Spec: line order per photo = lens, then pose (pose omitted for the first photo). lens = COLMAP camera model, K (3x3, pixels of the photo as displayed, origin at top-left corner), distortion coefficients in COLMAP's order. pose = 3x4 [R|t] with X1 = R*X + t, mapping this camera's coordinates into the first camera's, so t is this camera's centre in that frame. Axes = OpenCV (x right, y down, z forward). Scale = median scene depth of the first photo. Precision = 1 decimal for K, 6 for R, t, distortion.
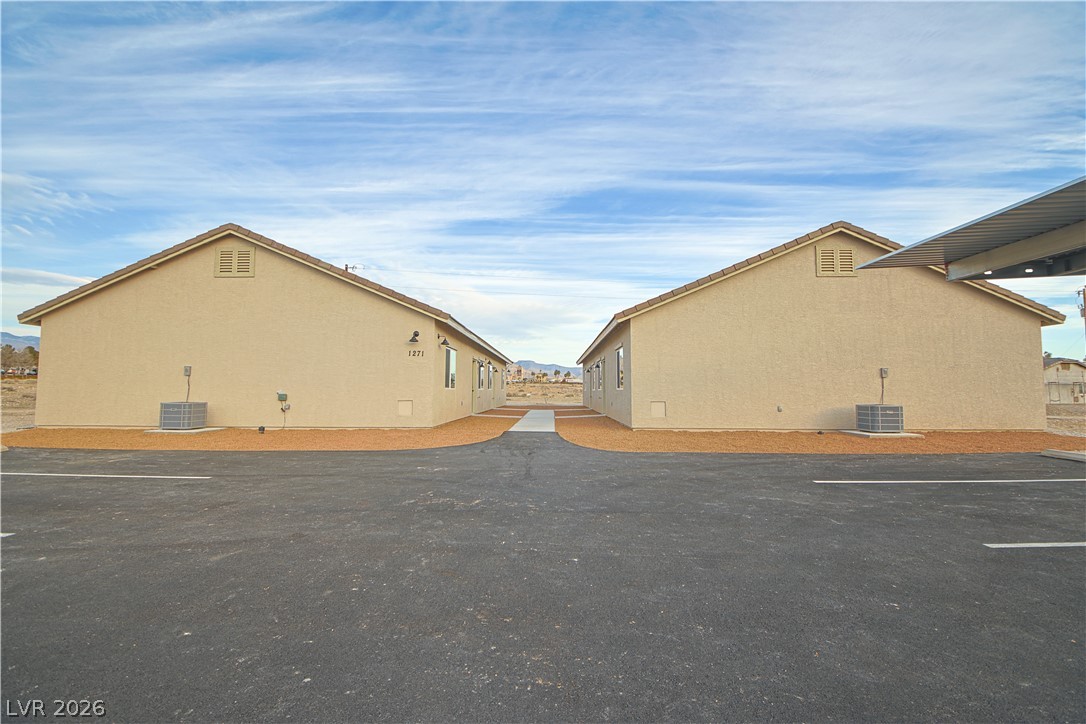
lens RADIAL K [[503.6, 0, 543.4], [0, 503.6, 353.9], [0, 0, 1]] dist [-0.001018, -0.016532]
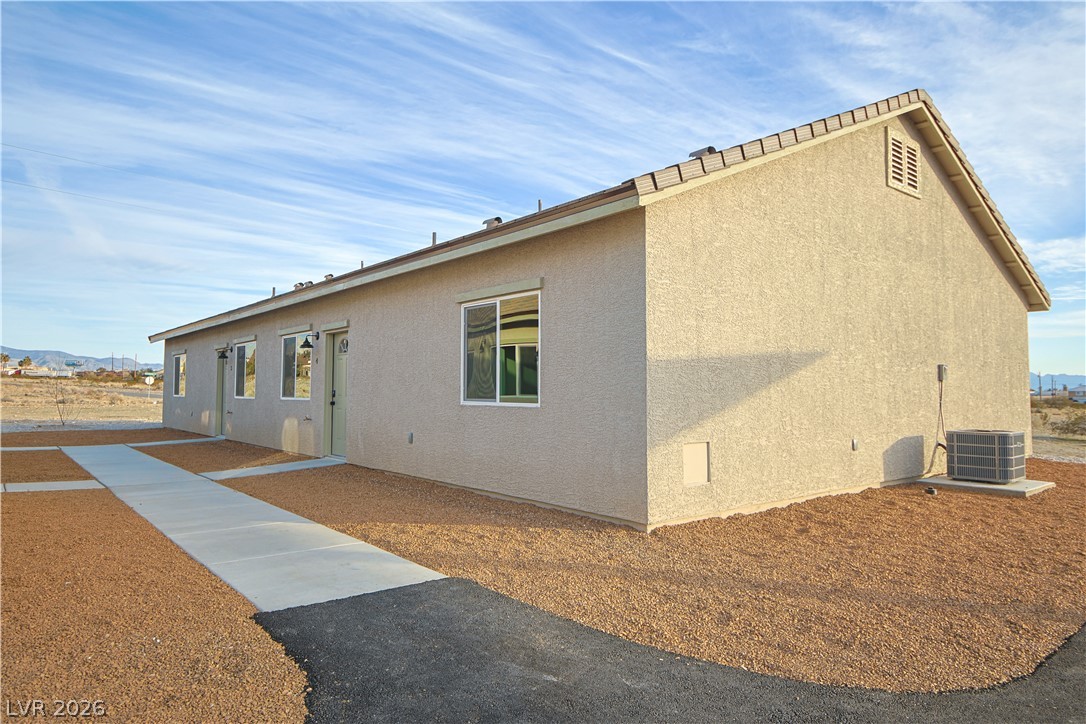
lens RADIAL K [[673.7, 0, 543.0], [0, 673.7, 362.0], [0, 0, 1]] dist [0.038063, -0.049702]
pose [[0.760232, 0.024781, 0.649179, -0.188910], [-0.046177, 0.998806, 0.015948, 0.035730], [-0.648008, -0.042101, 0.760469, 0.751309]]
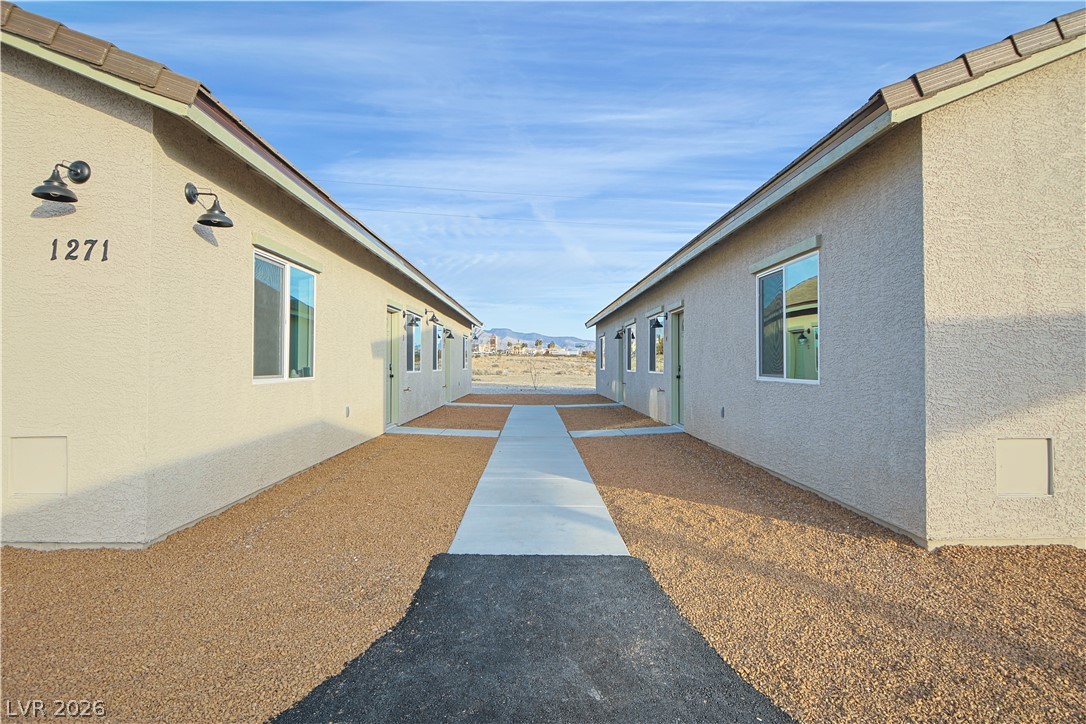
lens RADIAL K [[598.9, 0, 543.3], [0, 598.9, 358.9], [0, 0, 1]] dist [0.029298, -0.040244]
pose [[0.999337, 0.000376, 0.036412, -0.035291], [-0.002696, 0.997967, 0.063681, 0.036643], [-0.036314, -0.063737, 0.997306, 0.749749]]
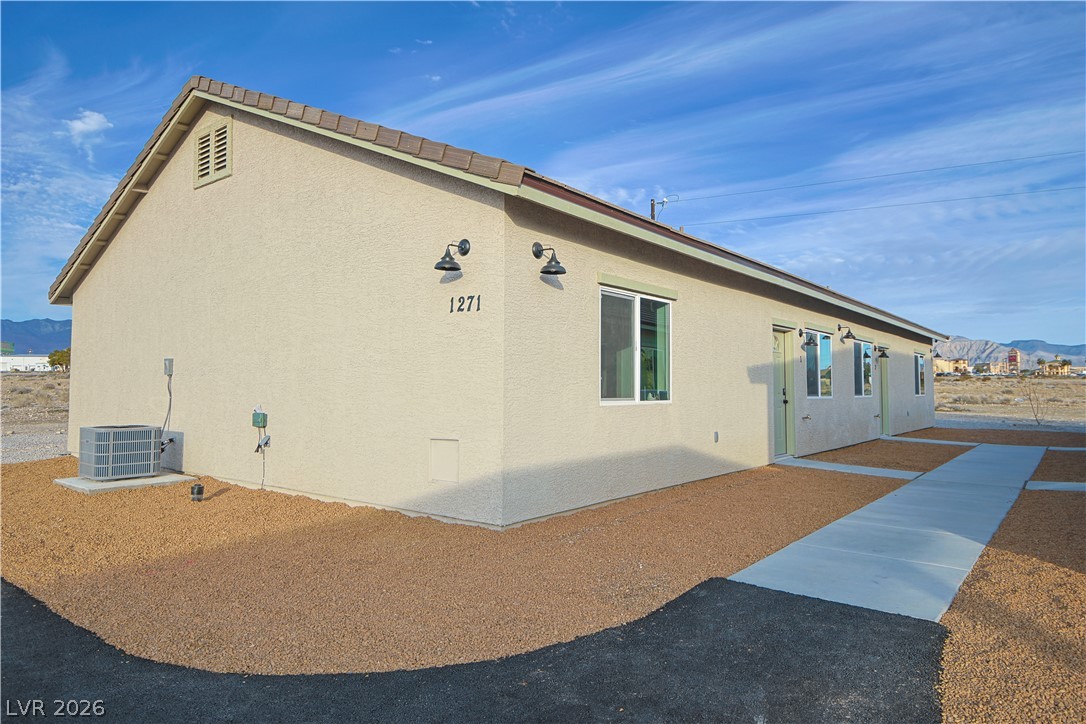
lens RADIAL K [[673.7, 0, 543.0], [0, 673.7, 362.0], [0, 0, 1]] dist [0.038063, -0.049702]
pose [[0.792275, -0.021992, -0.609767, 0.075093], [0.041859, 0.998955, 0.018360, 0.035266], [0.608726, -0.040070, 0.792368, 0.724394]]
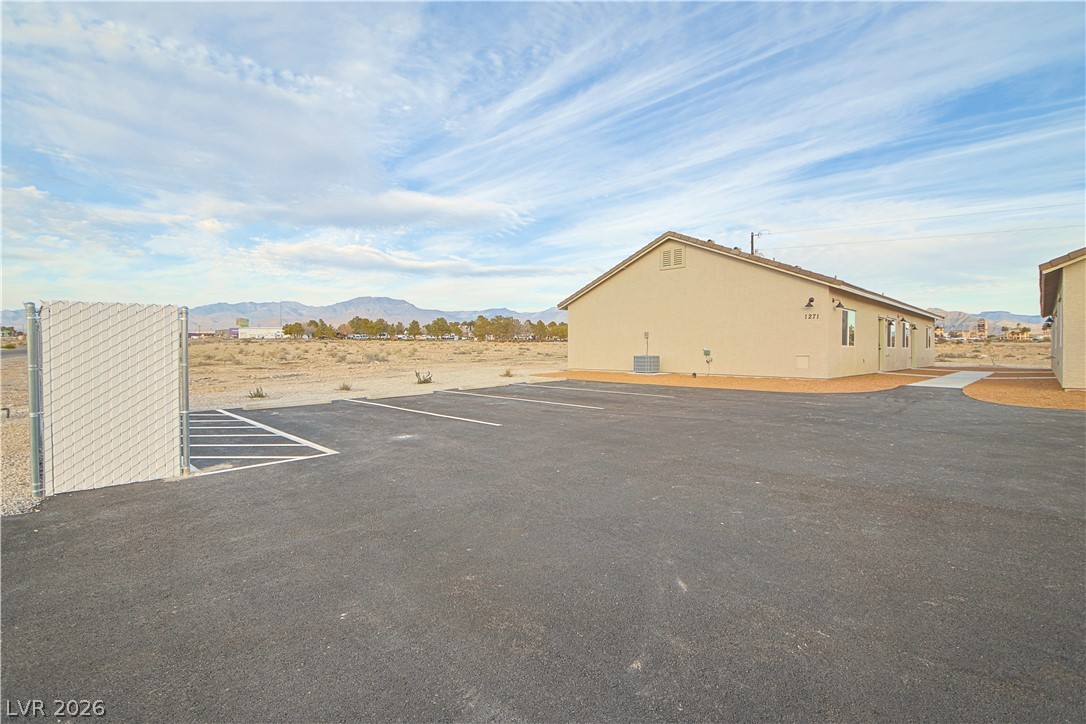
lens RADIAL K [[503.6, 0, 543.4], [0, 503.6, 353.9], [0, 0, 1]] dist [-0.001018, -0.016532]
pose [[0.717051, 0.006323, -0.696992, 0.131546], [0.048345, 0.997099, 0.058782, -0.014294], [0.695342, -0.075846, 0.714666, -0.322753]]
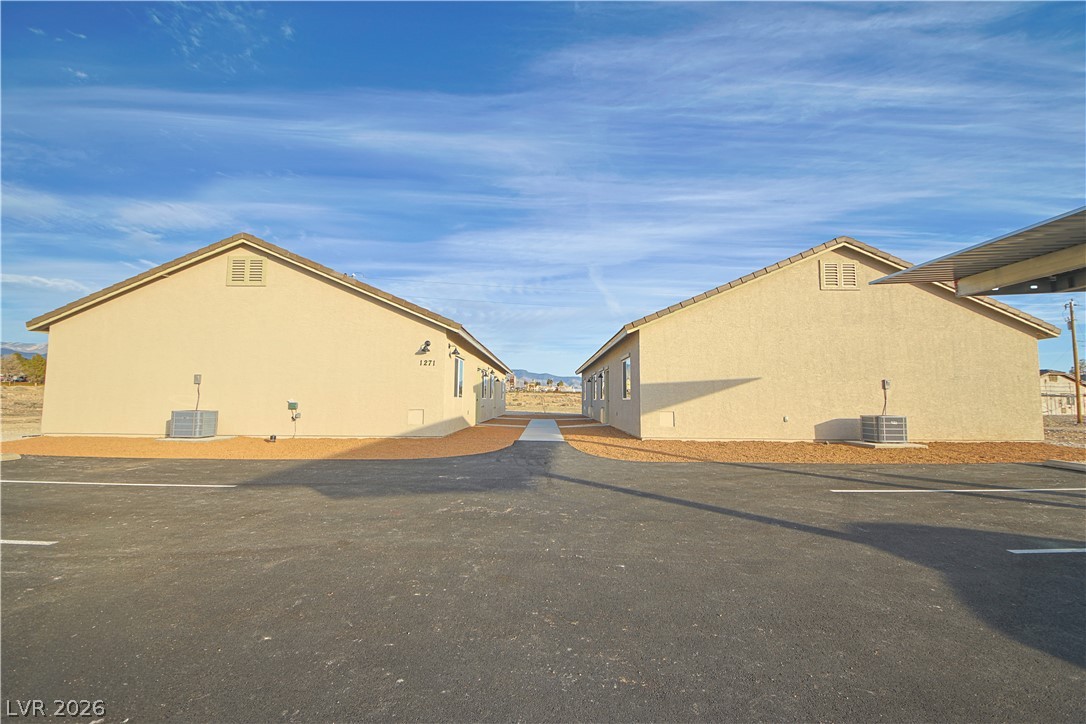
lens RADIAL K [[503.6, 0, 543.4], [0, 503.6, 353.9], [0, 0, 1]] dist [-0.001018, -0.016532]
pose [[0.999865, 0.005796, 0.015345, -0.039295], [-0.005516, 0.999818, -0.018248, -0.001913], [-0.015448, 0.018161, 0.999716, -0.011873]]
